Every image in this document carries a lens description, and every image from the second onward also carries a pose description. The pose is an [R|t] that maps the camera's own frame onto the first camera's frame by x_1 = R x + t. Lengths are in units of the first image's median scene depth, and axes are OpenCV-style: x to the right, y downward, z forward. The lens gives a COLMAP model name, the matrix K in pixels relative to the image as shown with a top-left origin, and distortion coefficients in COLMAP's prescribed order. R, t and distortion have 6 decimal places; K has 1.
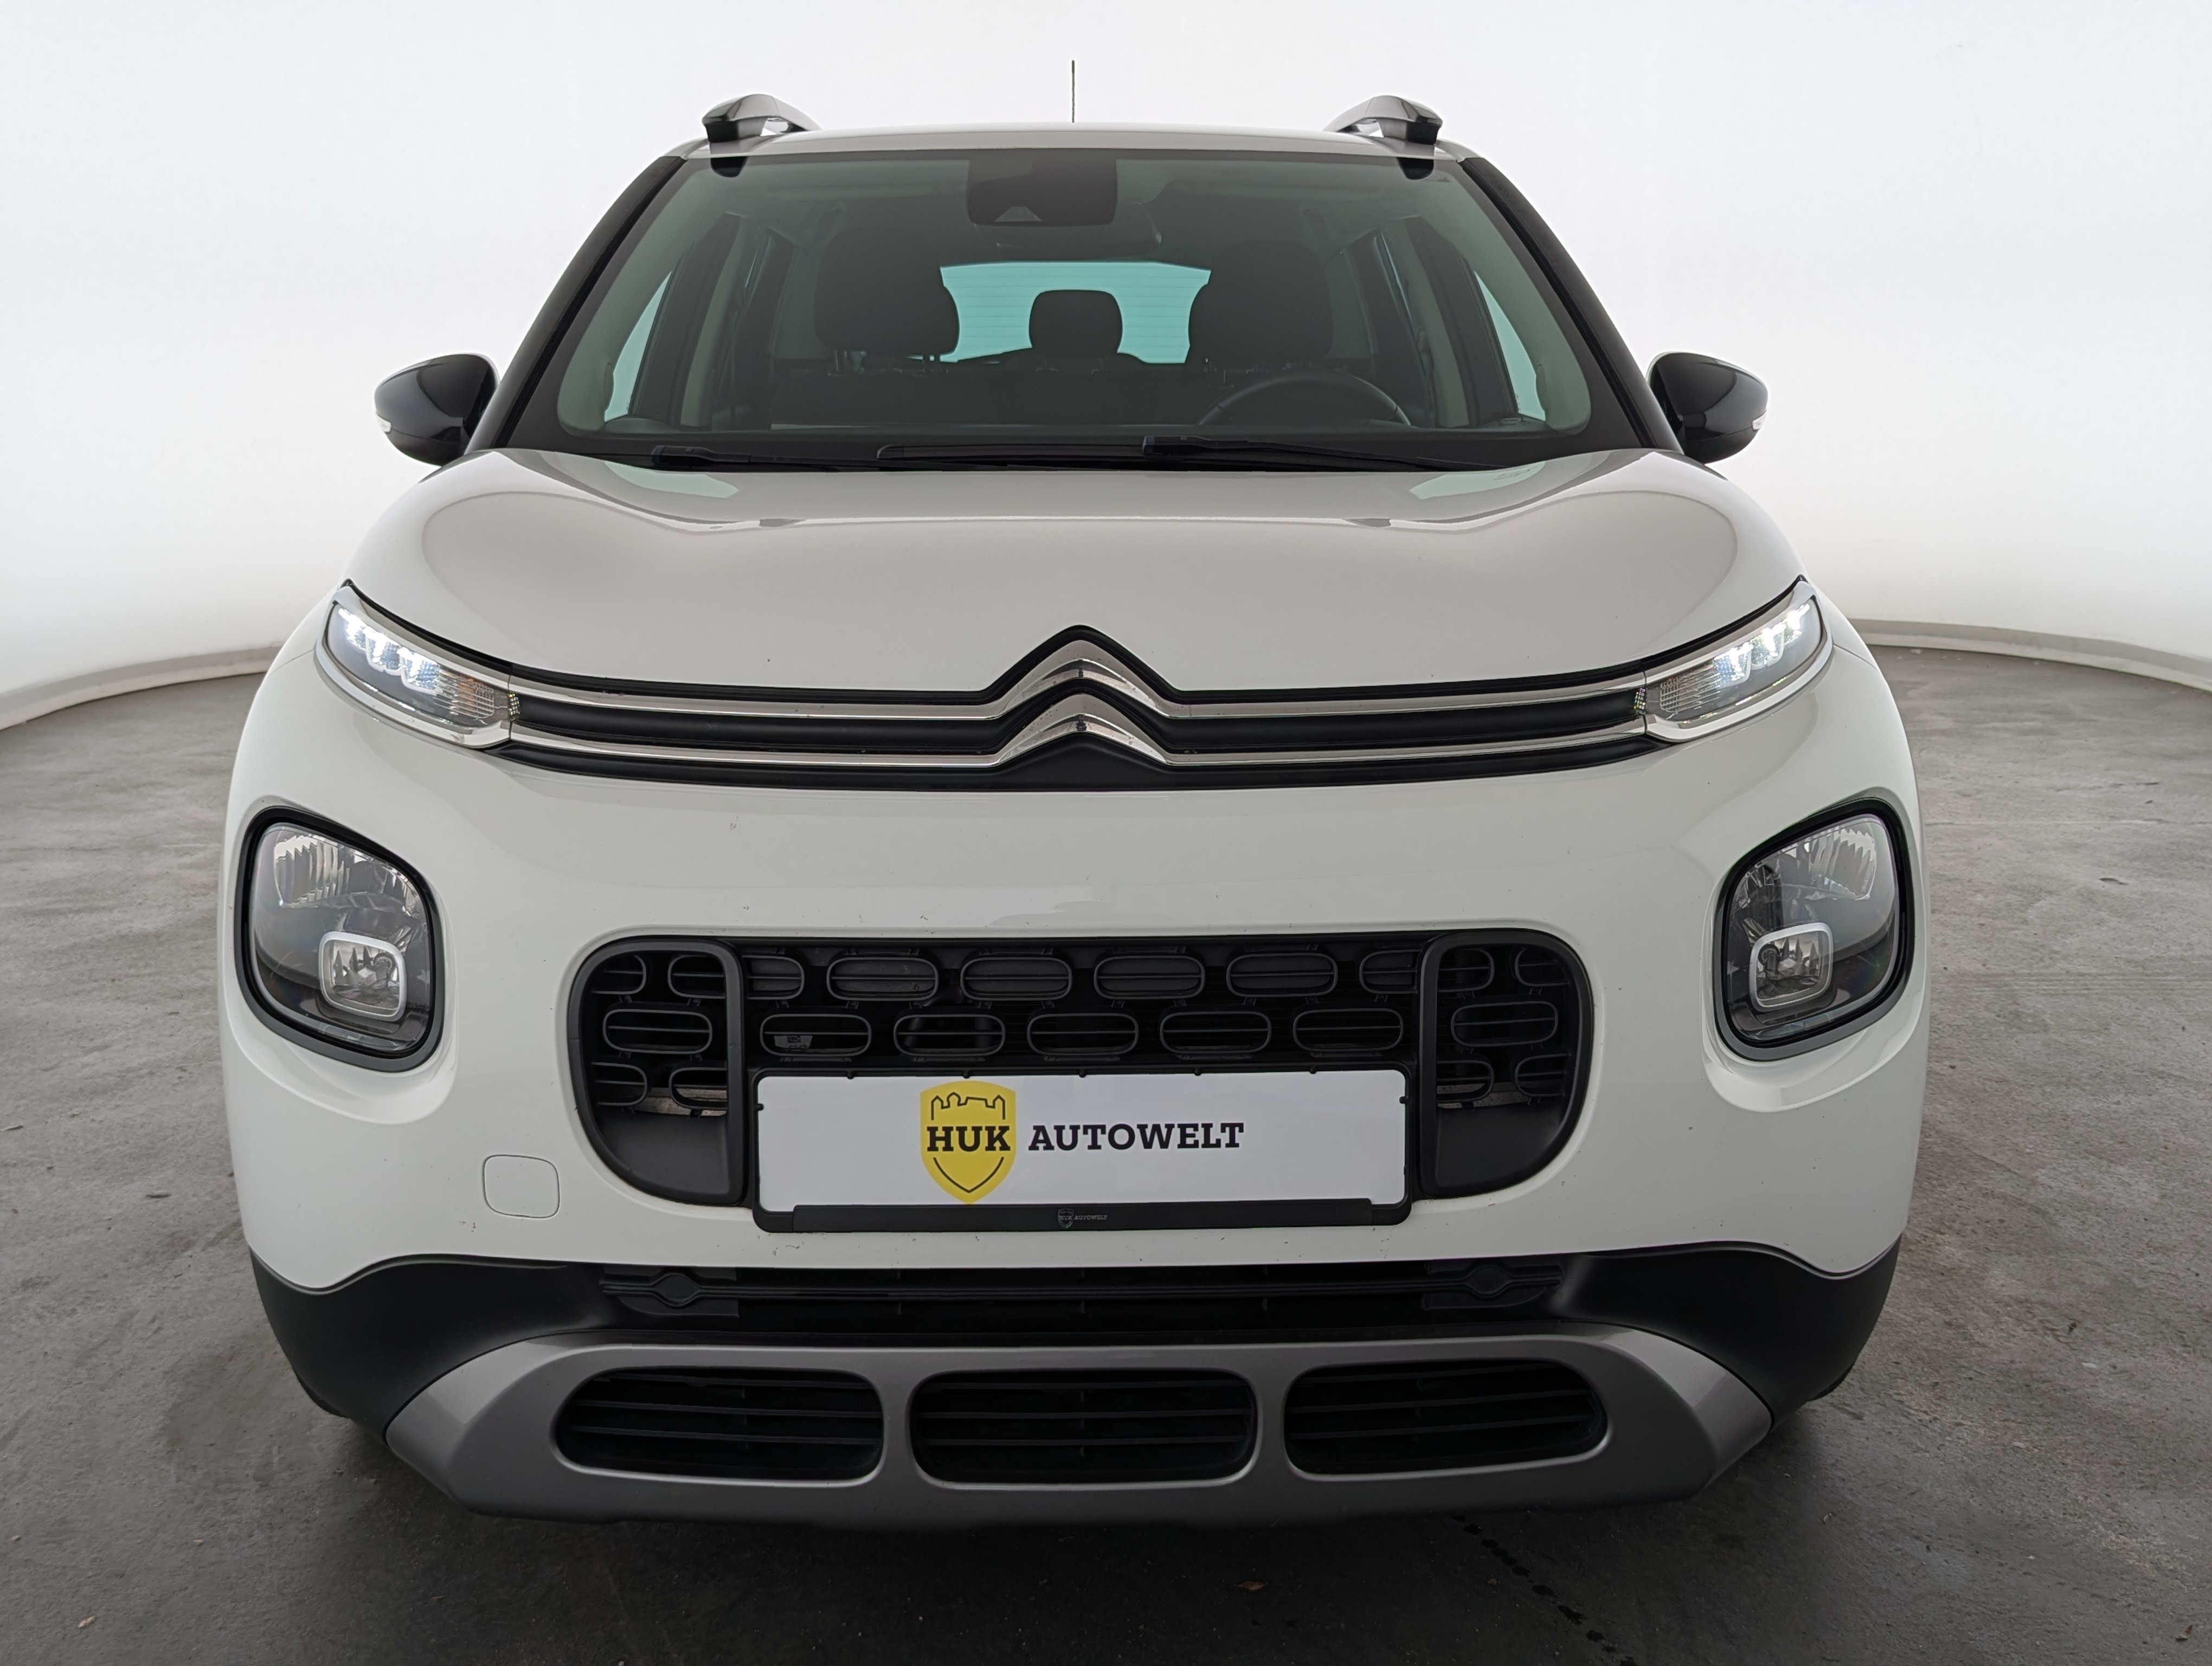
lens RADIAL K [[2049.7, 0, 1127.4], [0, 2049.7, 803.3], [0, 0, 1]] dist [0.032522, -0.032099]
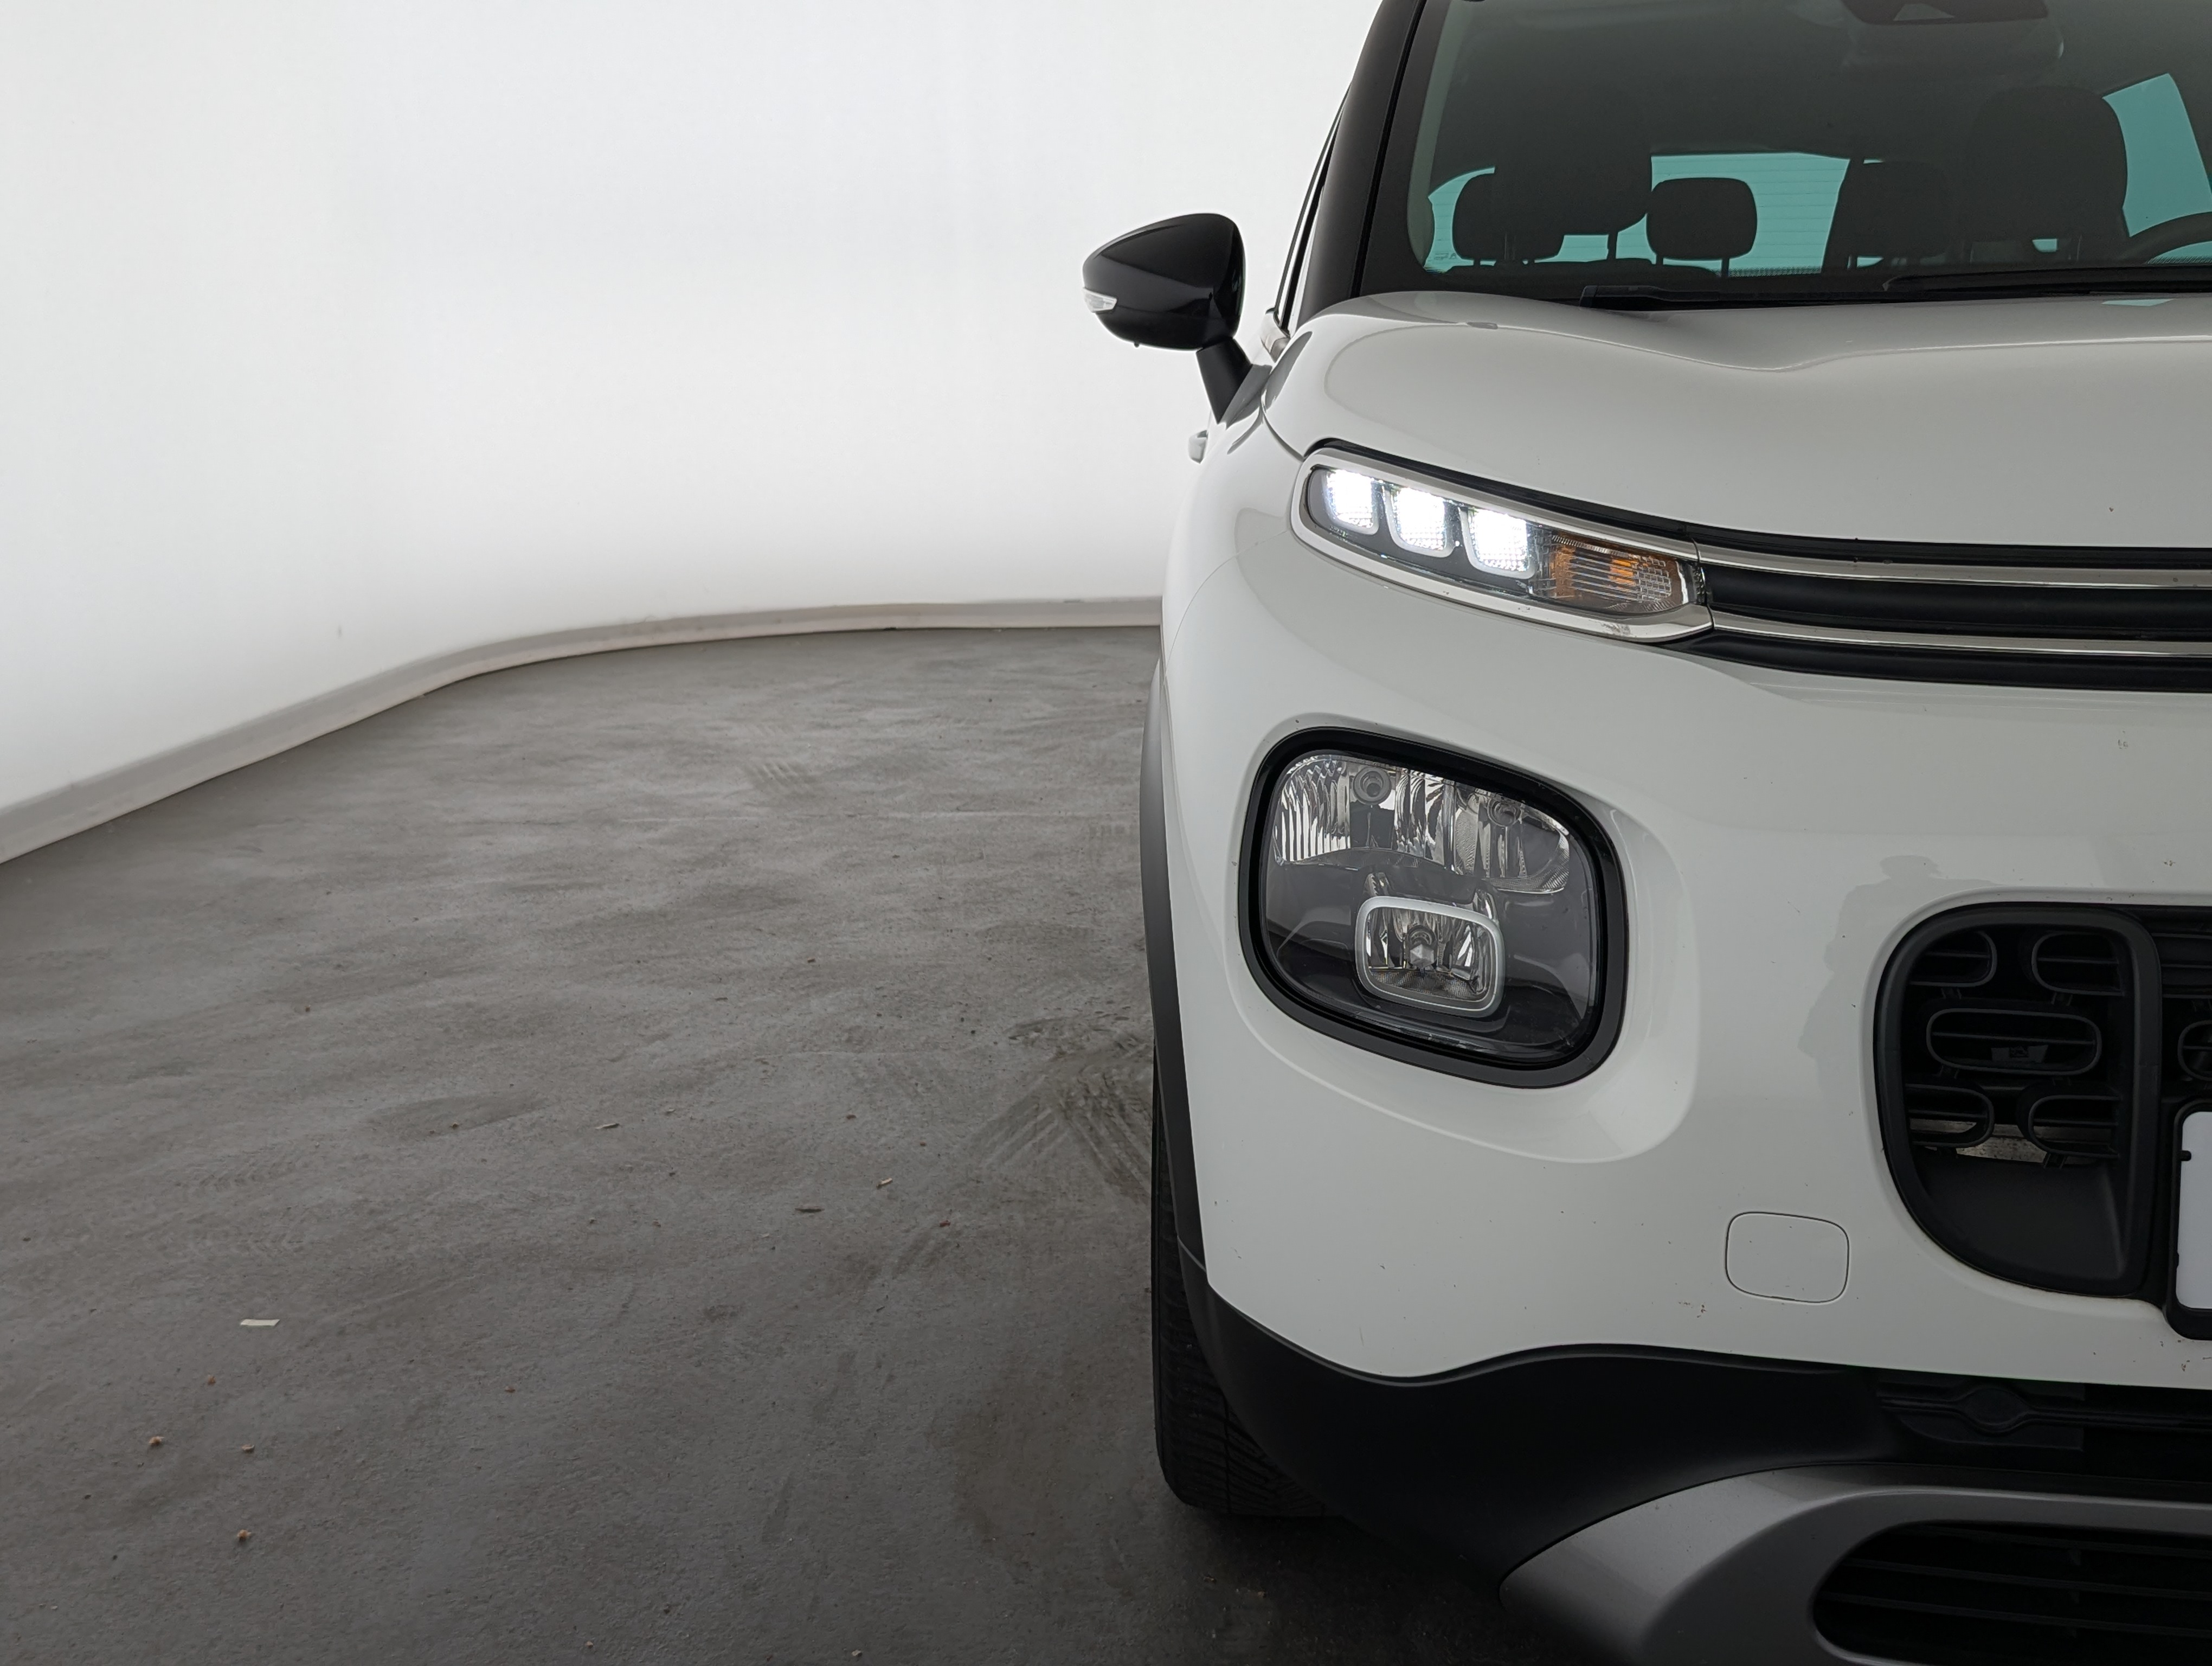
lens RADIAL K [[2033.9, 0, 1106.0], [0, 2033.9, 833.0], [0, 0, 1]] dist [0.044059, -0.018431]
pose [[0.995503, 0.007033, -0.094468, -0.257346], [-0.005613, 0.999867, 0.015282, 0.017743], [0.094563, -0.014683, 0.995411, 0.157226]]
